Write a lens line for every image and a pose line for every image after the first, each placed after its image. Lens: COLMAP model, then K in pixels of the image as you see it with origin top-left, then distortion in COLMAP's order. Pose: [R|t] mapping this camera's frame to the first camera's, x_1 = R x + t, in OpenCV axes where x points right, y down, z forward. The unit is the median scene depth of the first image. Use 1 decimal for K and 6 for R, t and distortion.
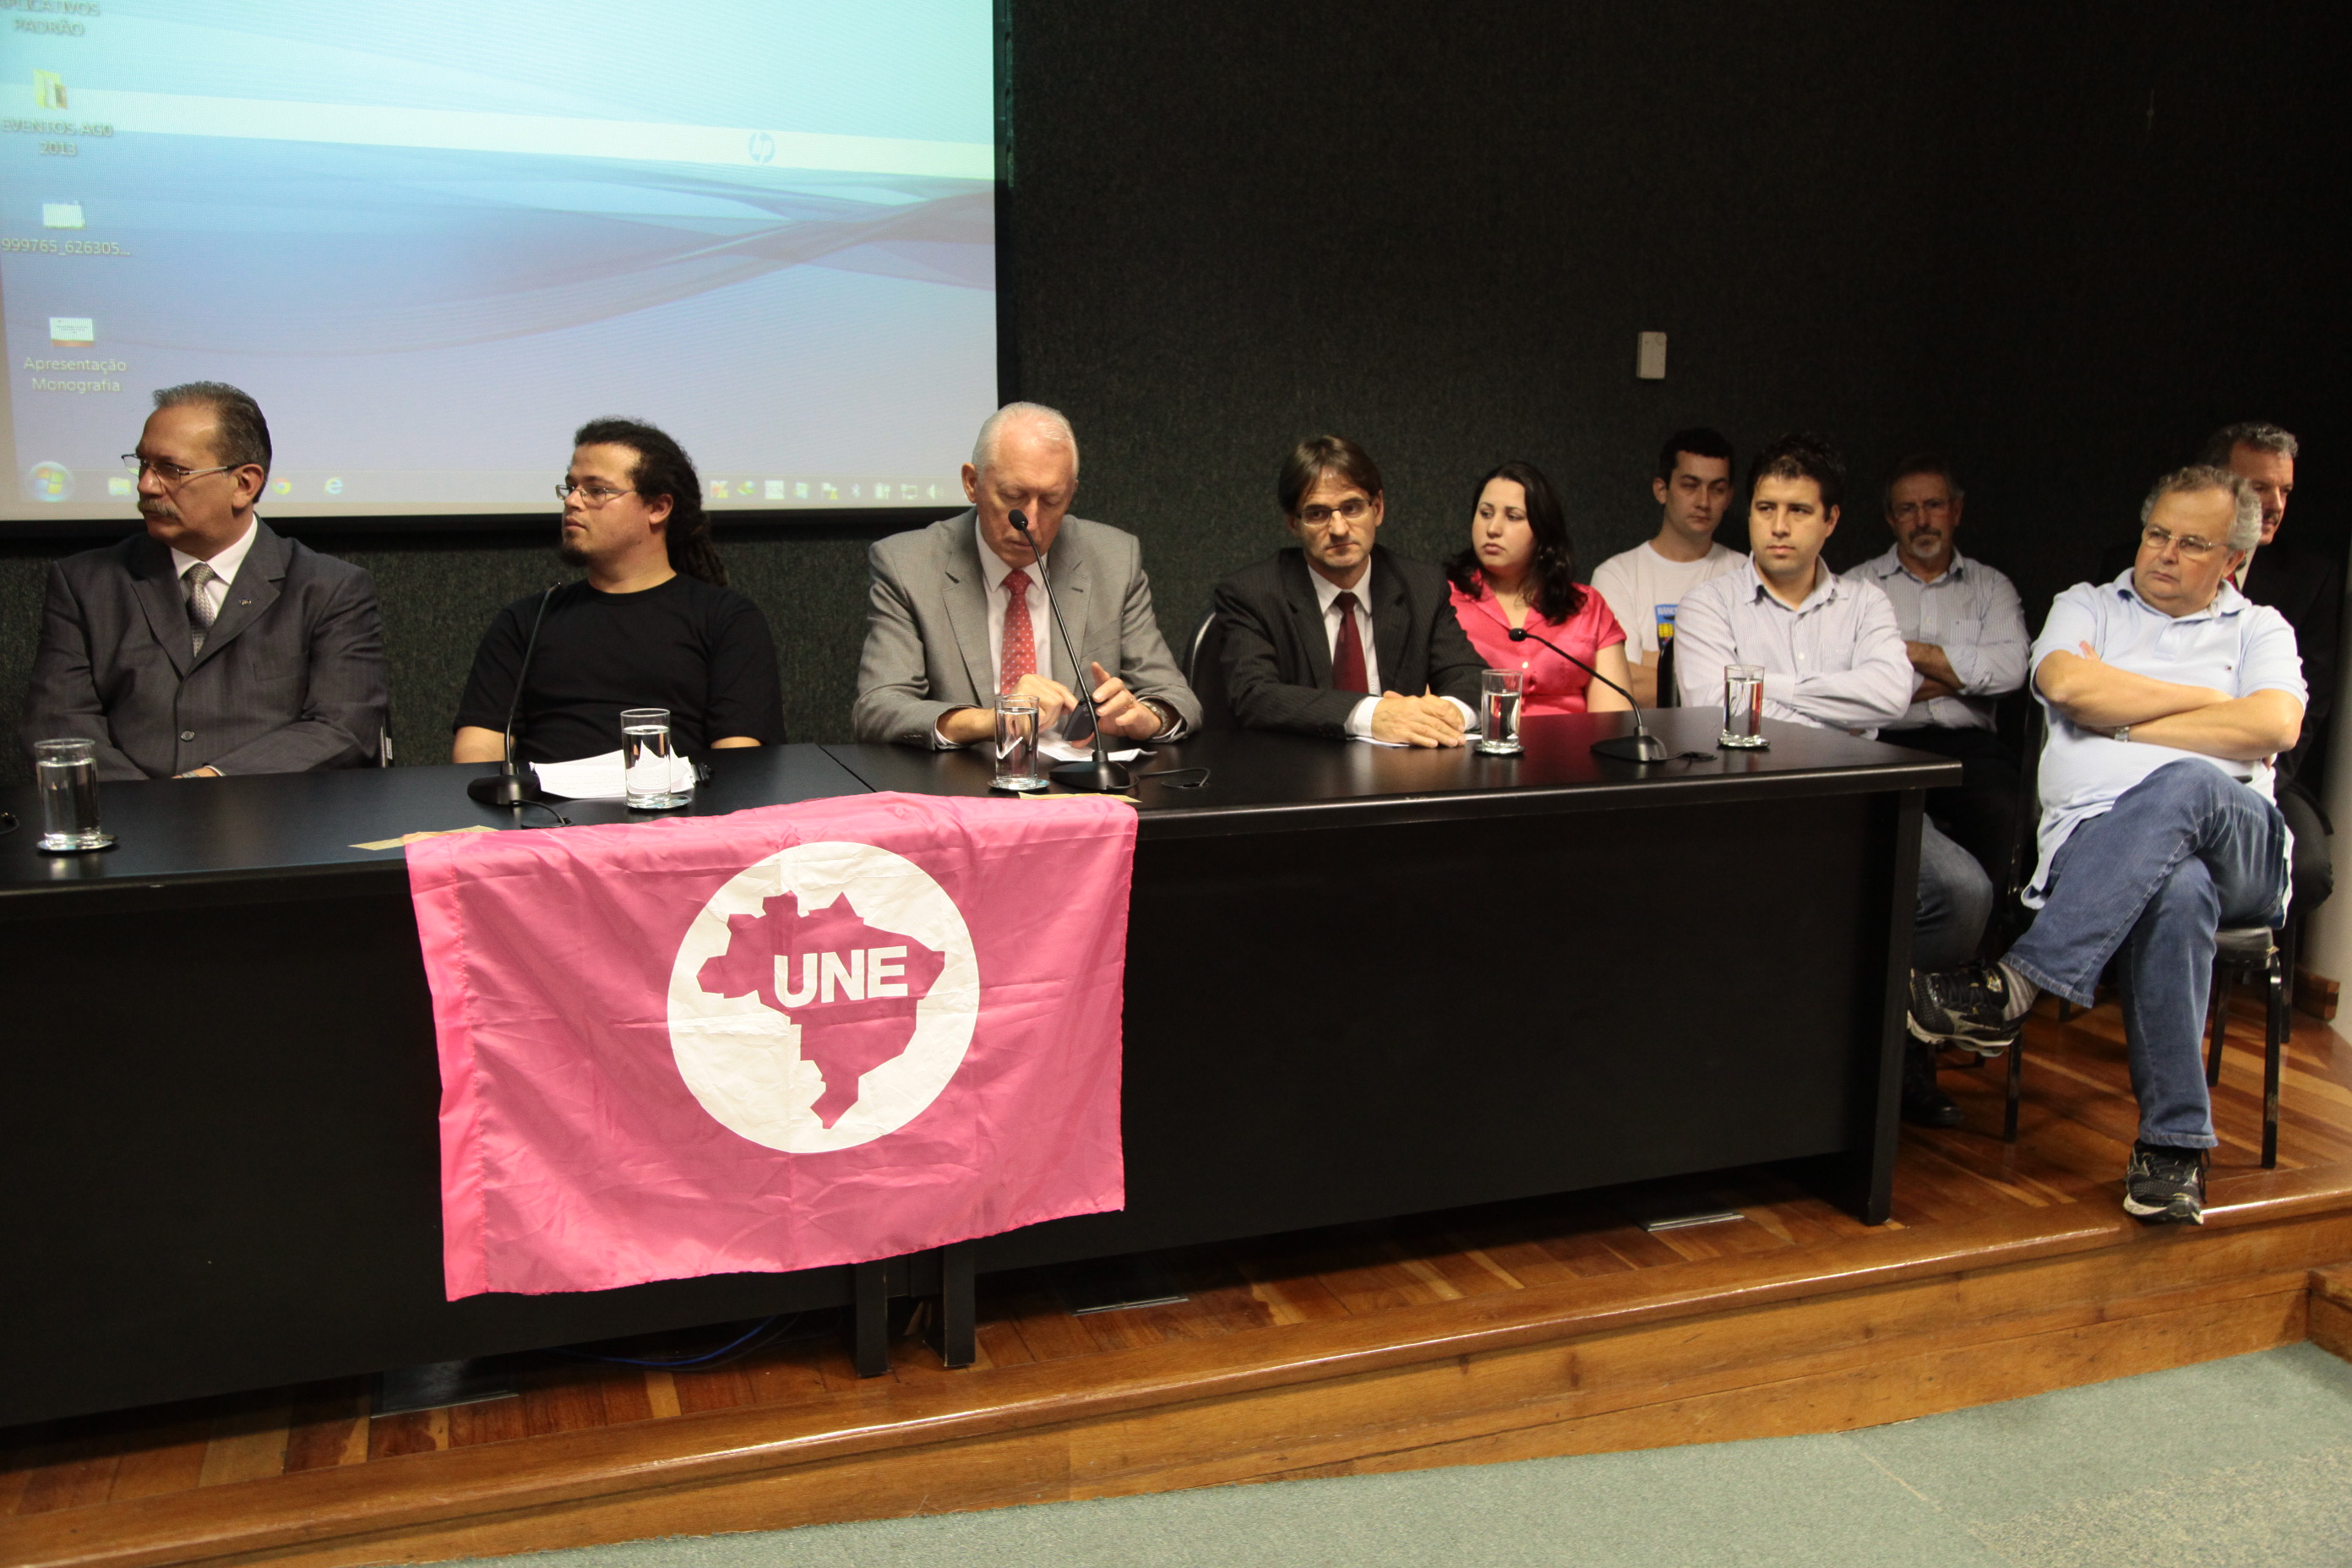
lens RADIAL K [[2031.0, 0, 1176.0], [0, 2031.0, 787.6], [0, 0, 1]] dist [-0.028830, 0.051219]
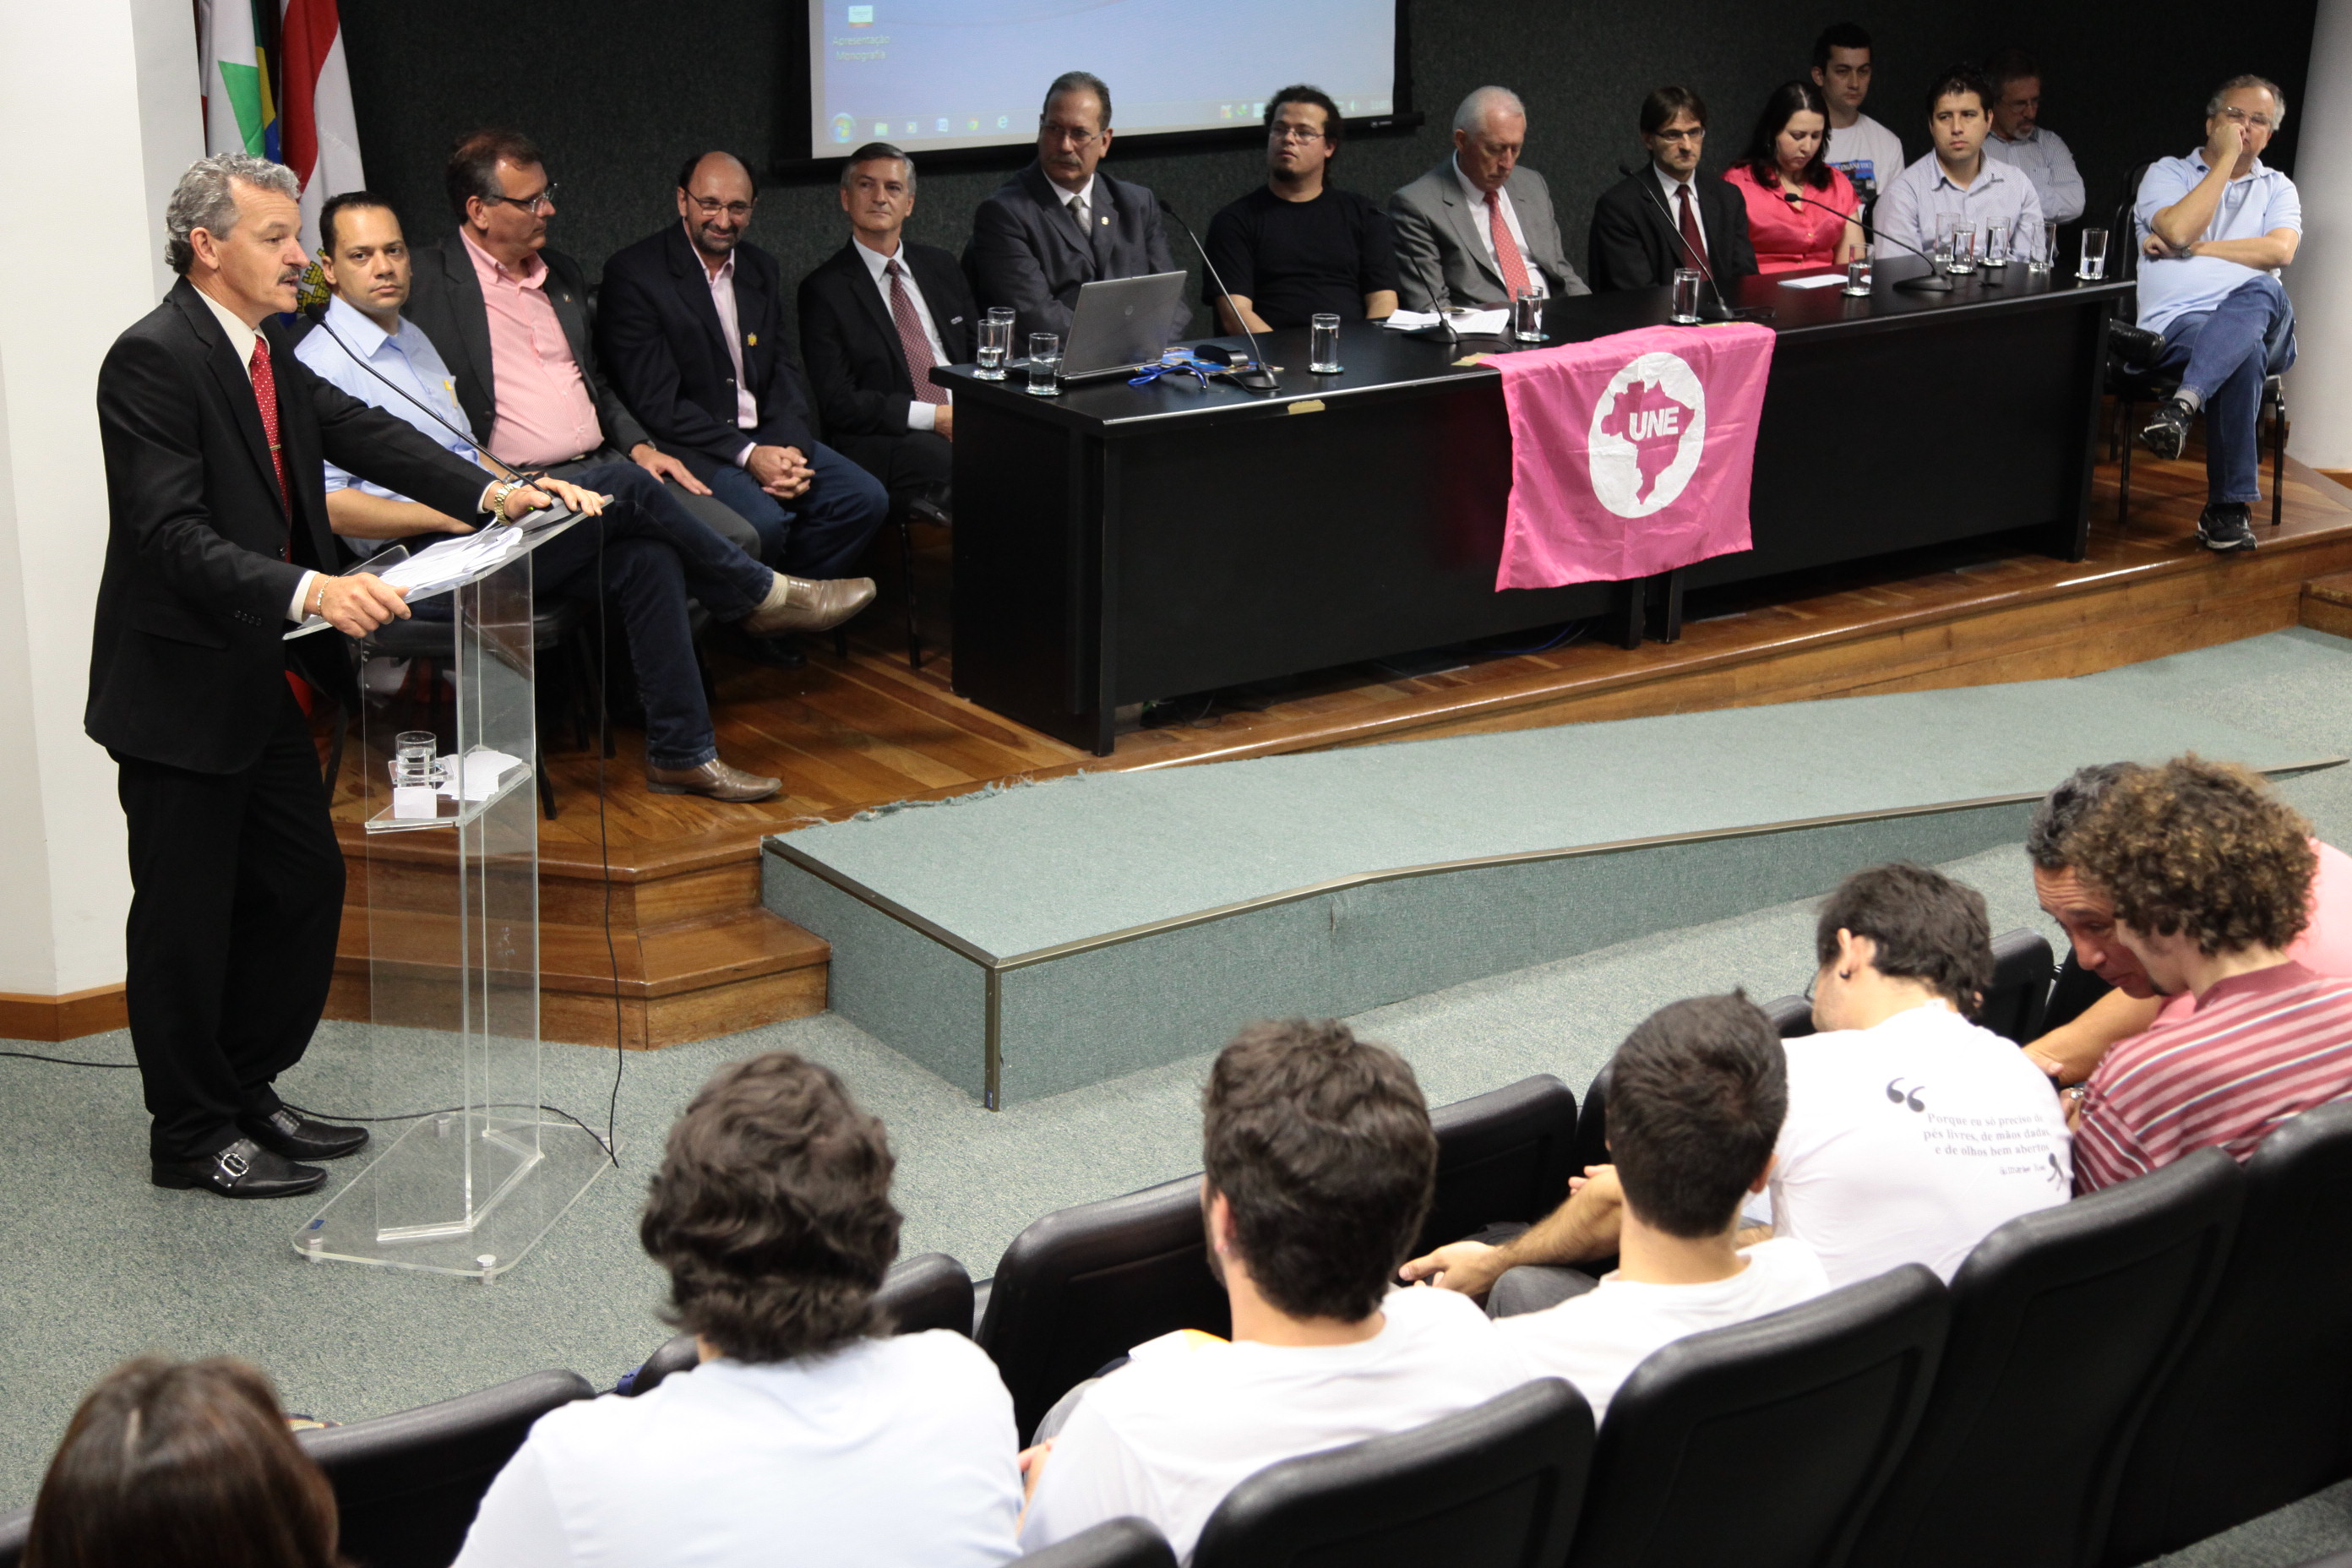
lens RADIAL K [[3432.9, 0, 1194.2], [0, 3432.9, 792.3], [0, 0, 1]] dist [0.173076, 0.000000]
pose [[0.957609, -0.078230, 0.277244, -1.303419], [0.041475, 0.989834, 0.136048, -0.019924], [-0.285069, -0.118783, 0.951119, -1.733564]]
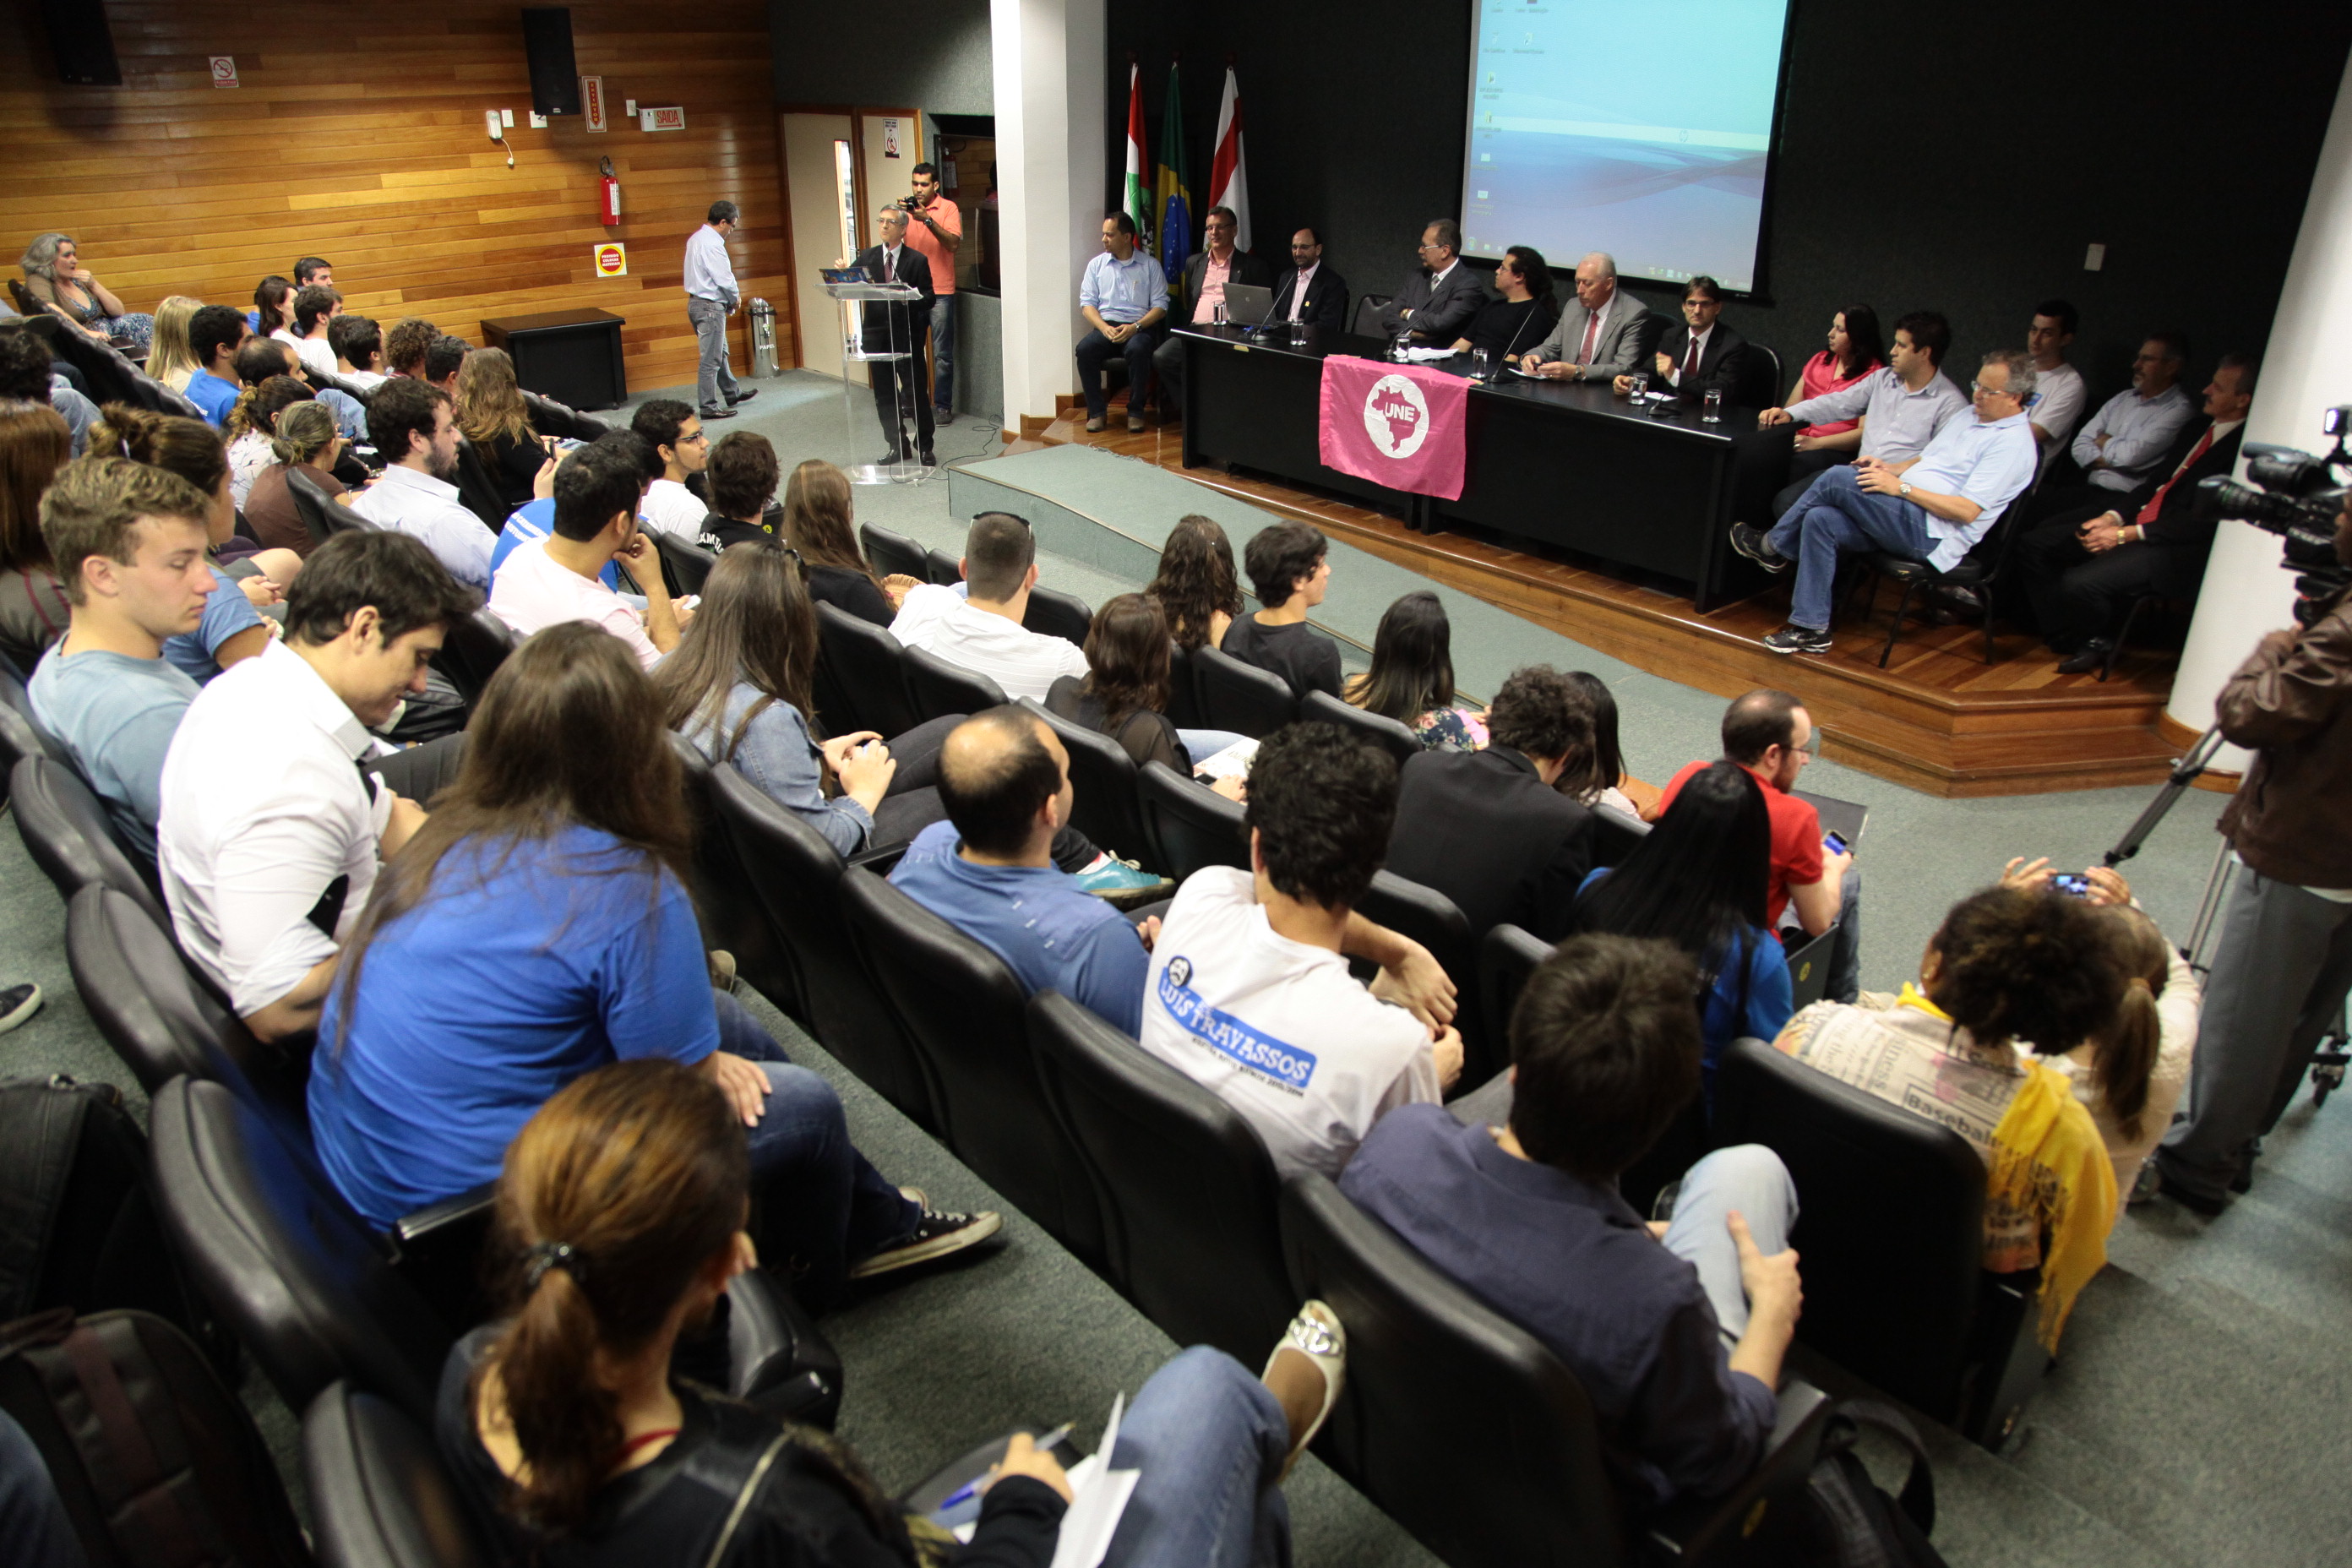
lens RADIAL K [[1603.5, 0, 1194.4], [0, 1603.5, 779.7], [0, 0, 1]] dist [-0.087222, 0.029168]
pose [[0.378359, 0.383338, -0.842554, 2.129339], [-0.173465, 0.923458, 0.342251, -0.194677], [0.909261, 0.016660, 0.415894, -0.496056]]
